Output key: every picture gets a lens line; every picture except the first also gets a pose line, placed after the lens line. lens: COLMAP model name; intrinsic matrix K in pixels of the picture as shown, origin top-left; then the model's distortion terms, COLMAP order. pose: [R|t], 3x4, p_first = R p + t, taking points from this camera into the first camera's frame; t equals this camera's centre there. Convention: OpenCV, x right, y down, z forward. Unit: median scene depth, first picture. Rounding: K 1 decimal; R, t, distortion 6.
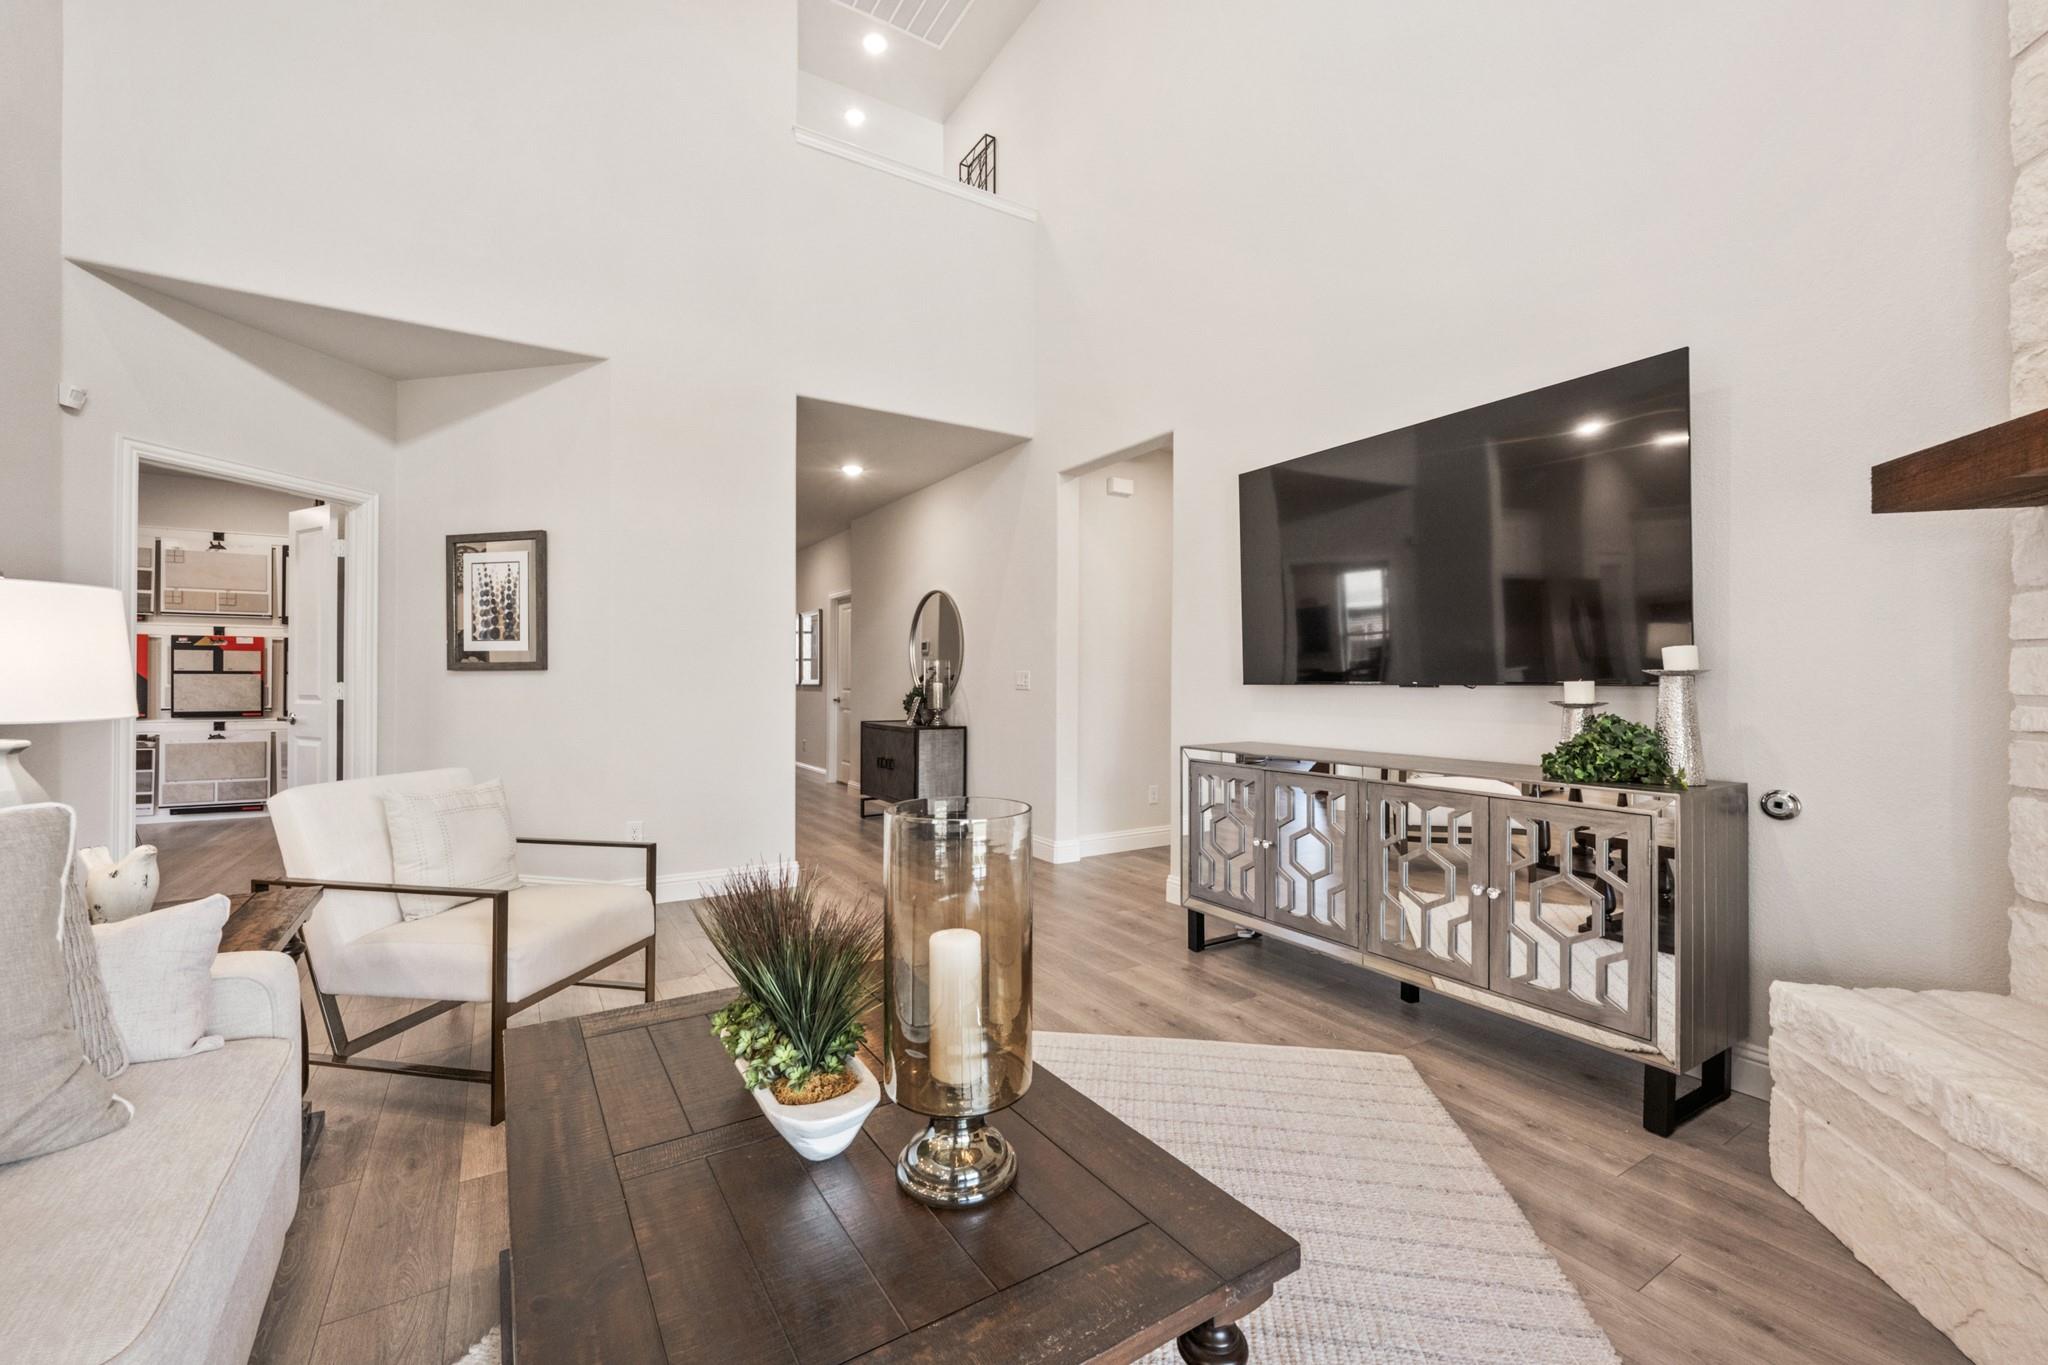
lens RADIAL K [[837.5, 0, 1024.1], [0, 837.5, 677.4], [0, 0, 1]] dist [-0.004582, 0.000361]
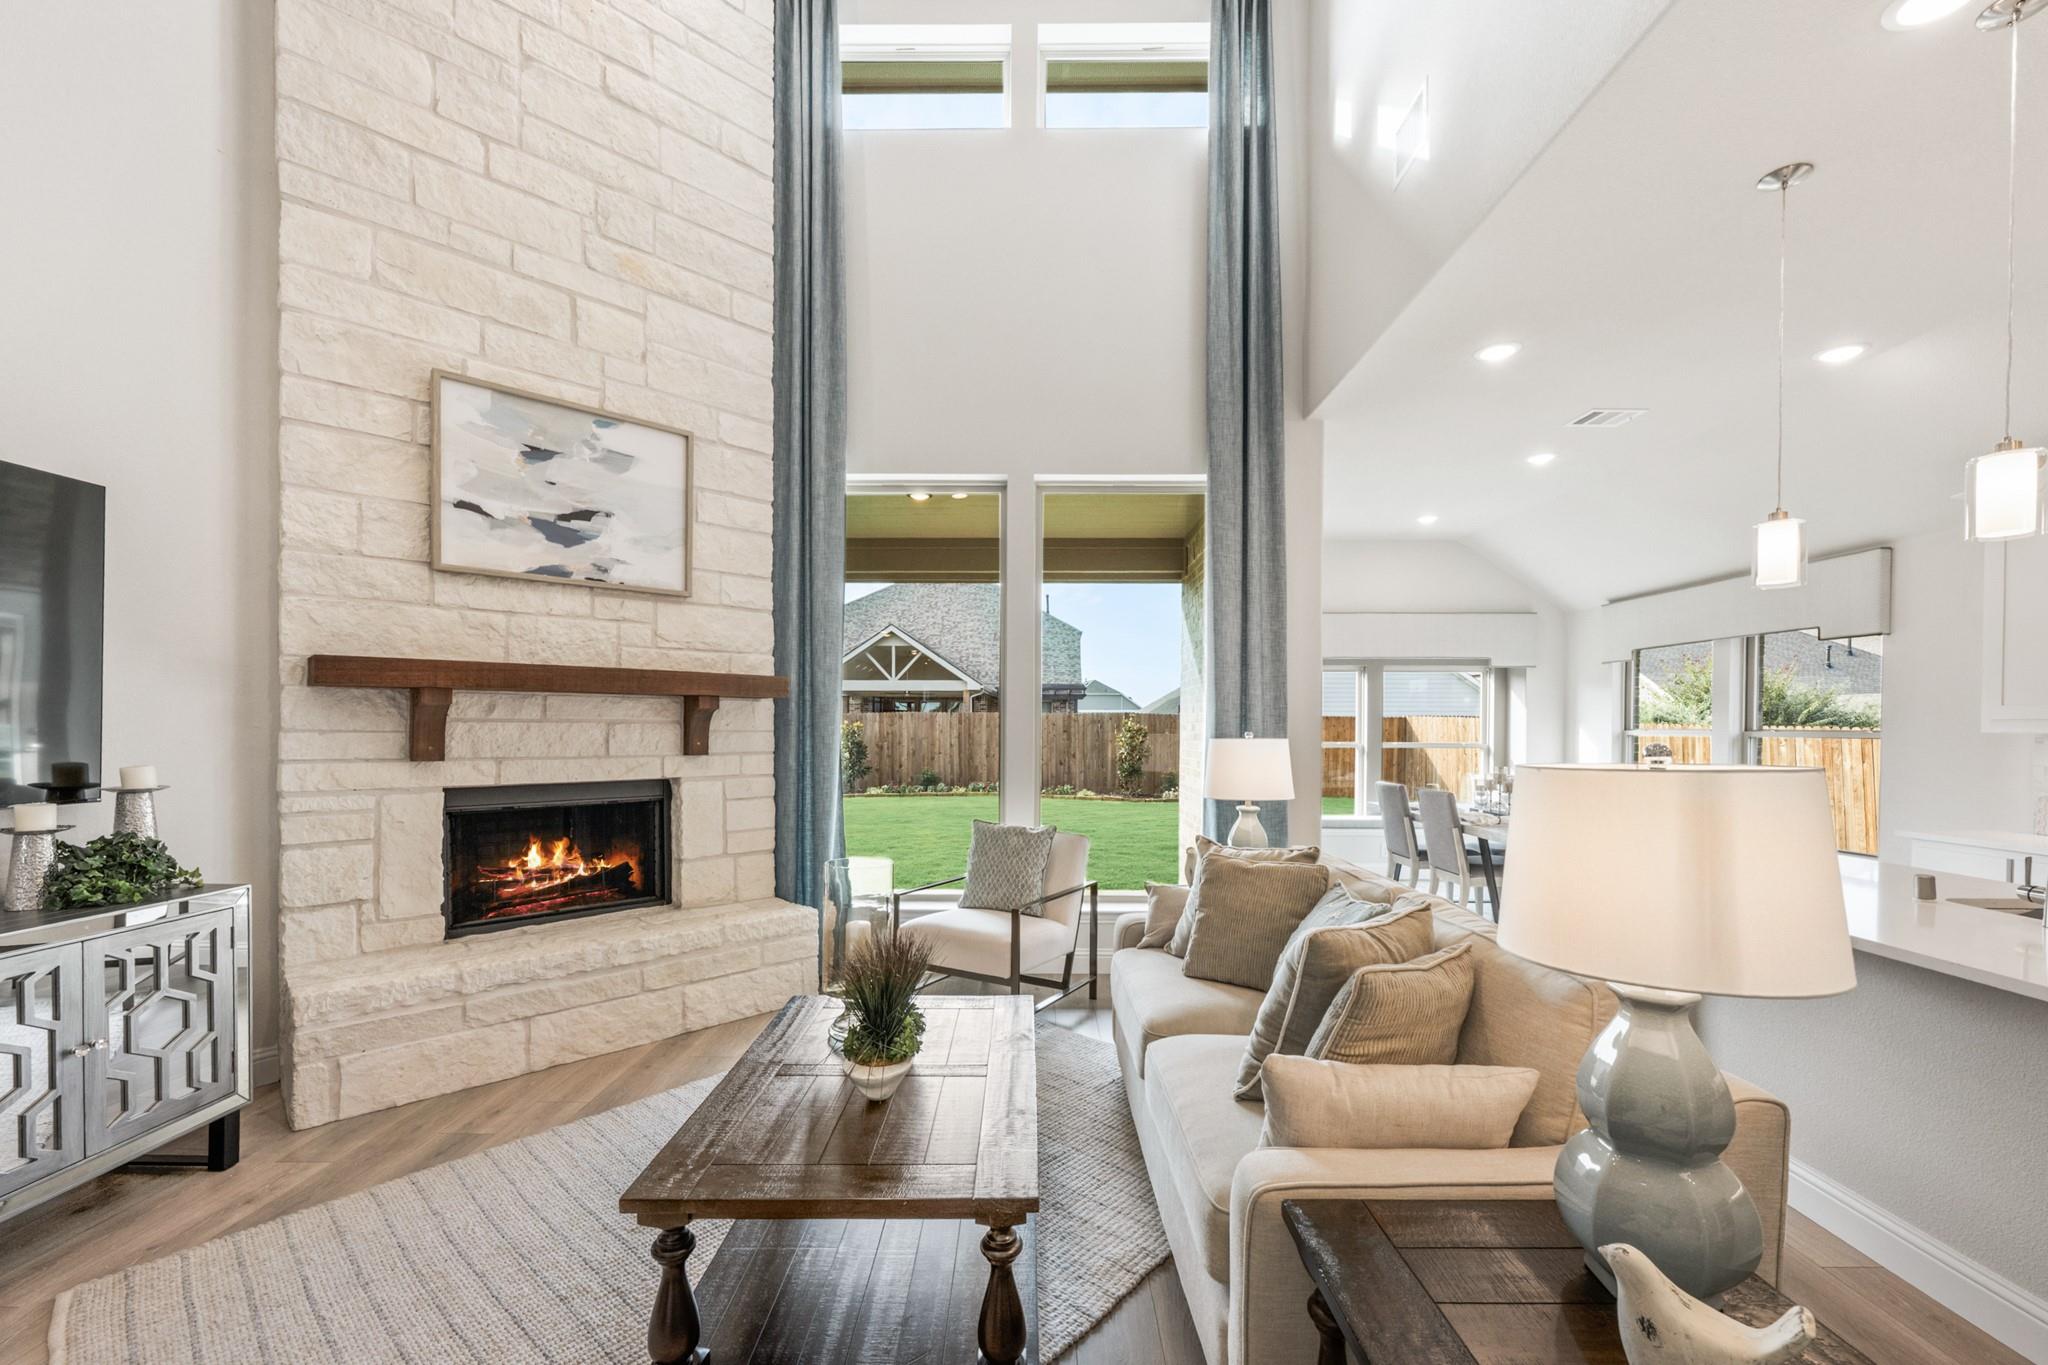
lens RADIAL K [[837.5, 0, 999.0], [0, 837.5, 736.7], [0, 0, 1]] dist [-0.004582, 0.000361]
pose [[-0.834600, -0.015837, 0.550629, -0.993168], [-0.012803, 0.999874, 0.009352, -0.128981], [-0.550708, 0.000756, -0.834698, 1.650037]]
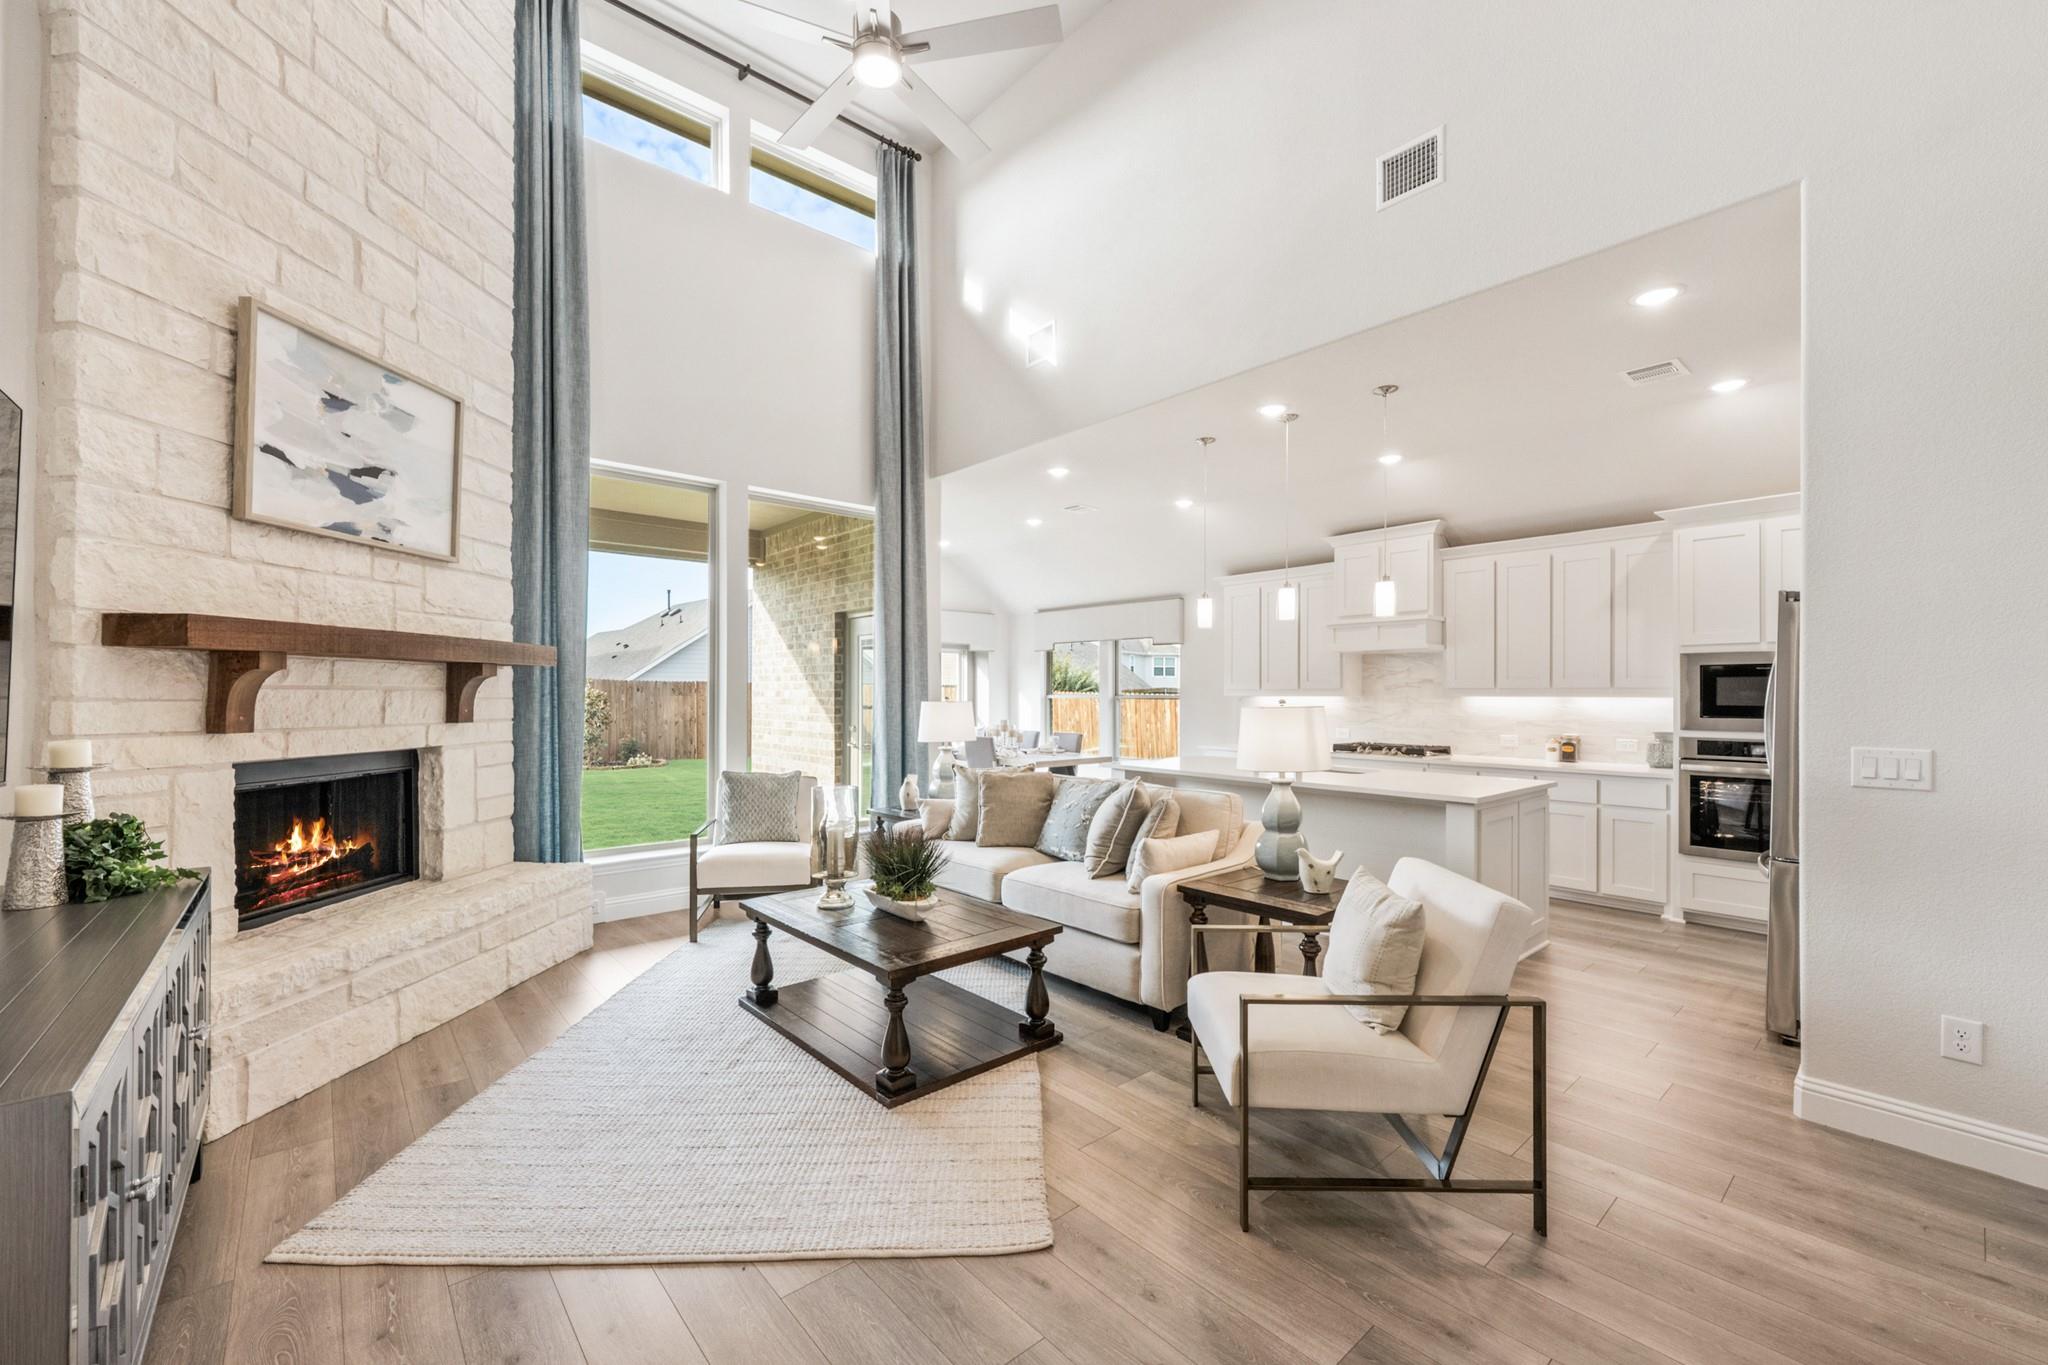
lens RADIAL K [[837.5, 0, 1008.9], [0, 837.5, 690.8], [0, 0, 1]] dist [-0.004582, 0.000361]
pose [[-0.990335, -0.009040, -0.138398, -0.181900], [-0.007340, 0.999891, -0.012793, -0.114458], [0.138499, -0.011653, -0.990294, 2.662777]]
